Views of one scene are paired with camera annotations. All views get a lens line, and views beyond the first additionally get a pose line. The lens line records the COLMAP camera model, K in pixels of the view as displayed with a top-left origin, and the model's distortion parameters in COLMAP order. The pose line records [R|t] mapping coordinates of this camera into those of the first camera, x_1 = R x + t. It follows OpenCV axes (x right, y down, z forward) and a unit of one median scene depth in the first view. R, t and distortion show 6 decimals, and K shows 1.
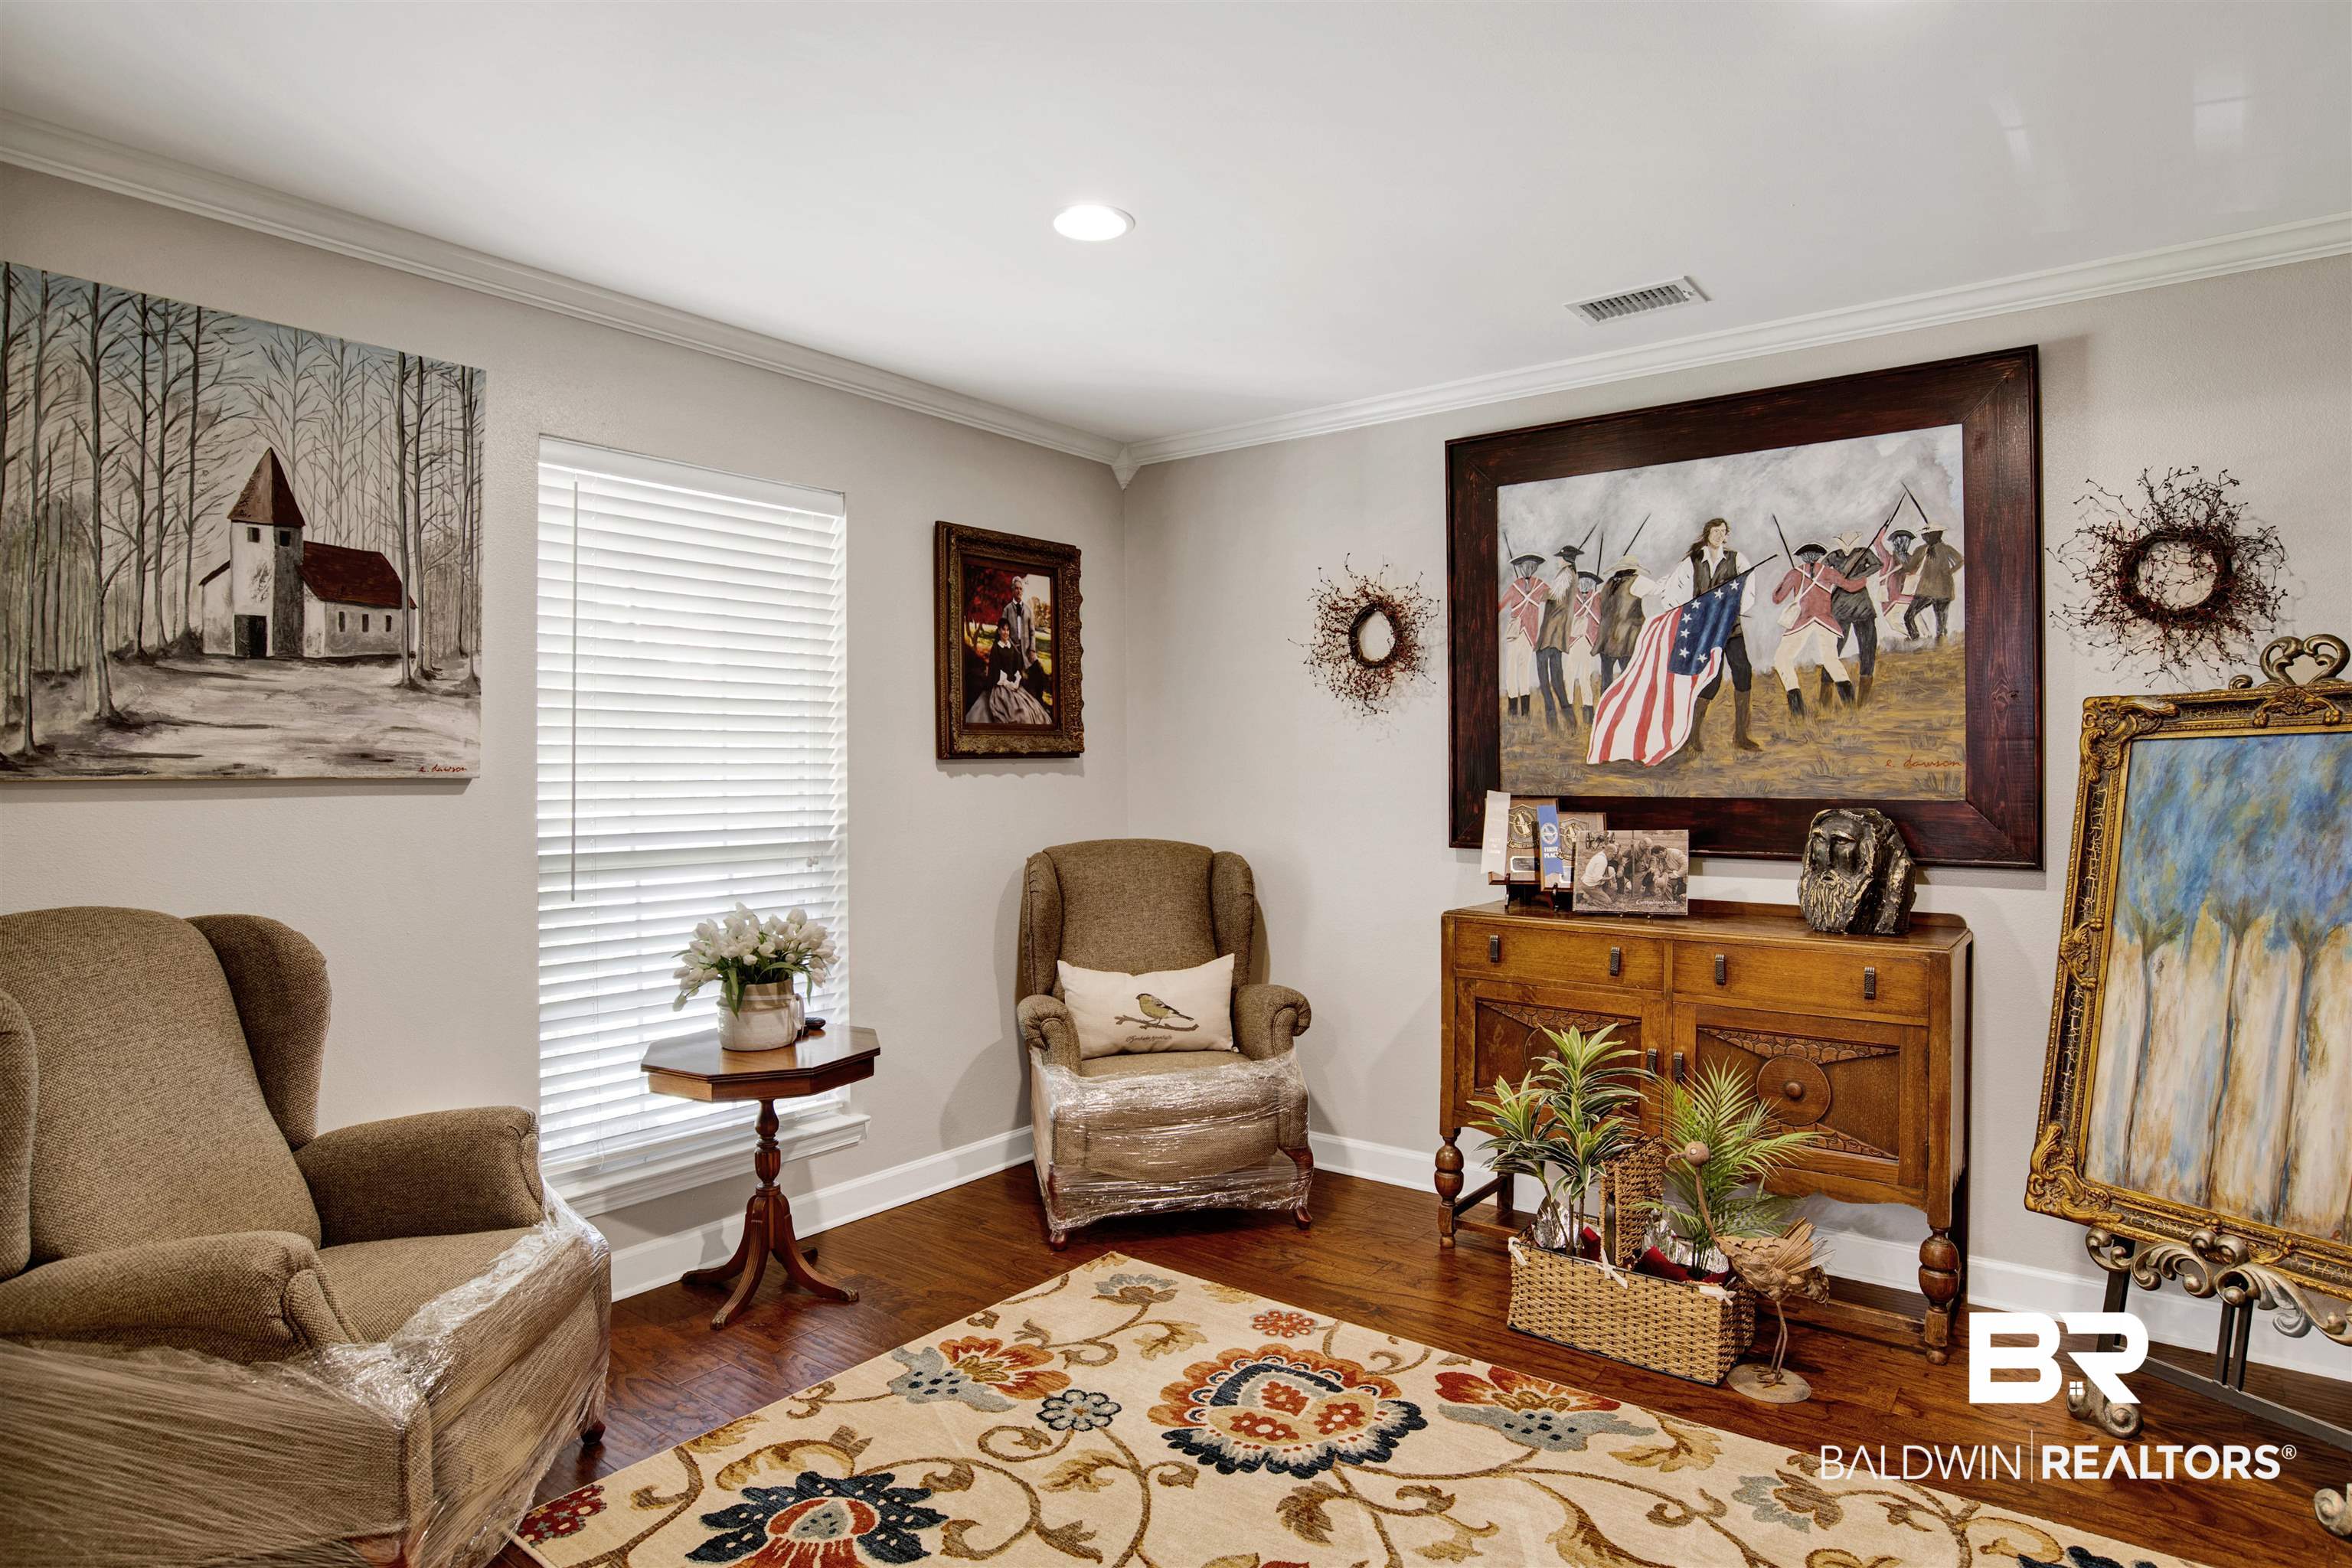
lens RADIAL K [[1268.9, 0, 1196.6], [0, 1268.9, 770.7], [0, 0, 1]] dist [-0.053203, 0.014278]
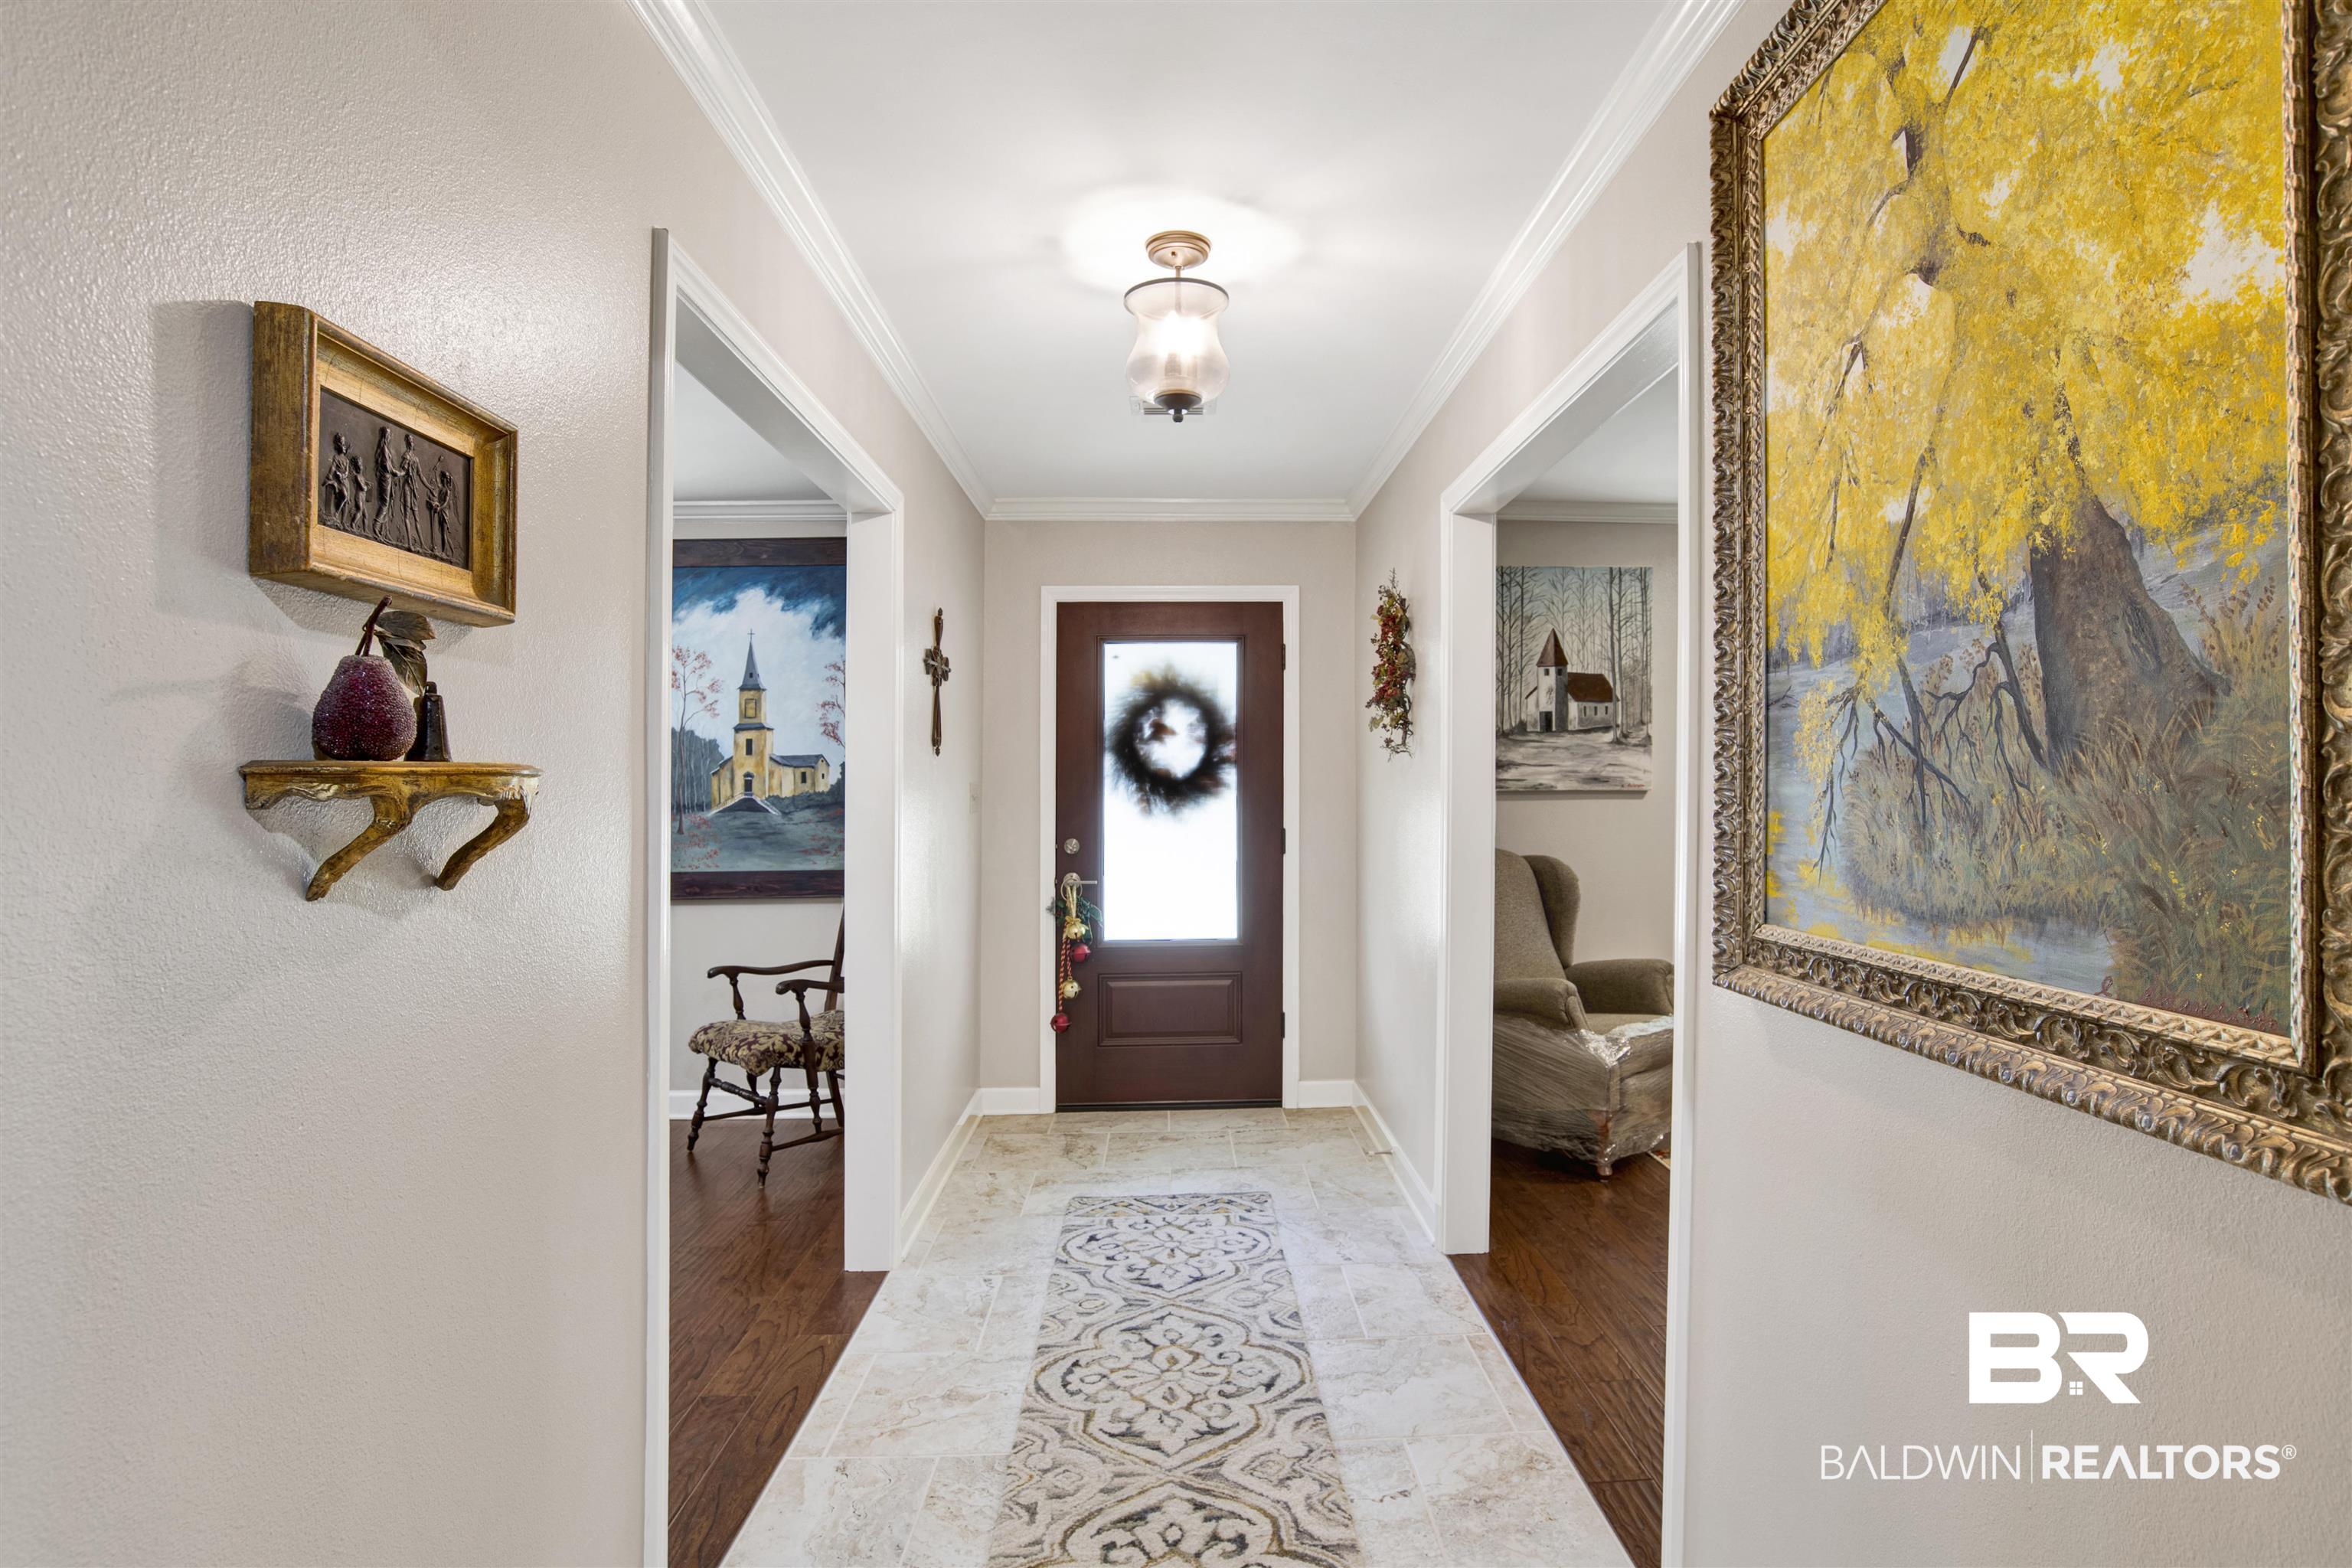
lens RADIAL K [[1243.0, 0, 1188.4], [0, 1243.0, 777.6], [0, 0, 1]] dist [-0.066038, 0.015525]
pose [[0.622005, 0.000901, -0.783013, 0.464706], [-0.001748, 0.999998, -0.000238, -0.013408], [0.783011, 0.001517, 0.622005, -0.728684]]
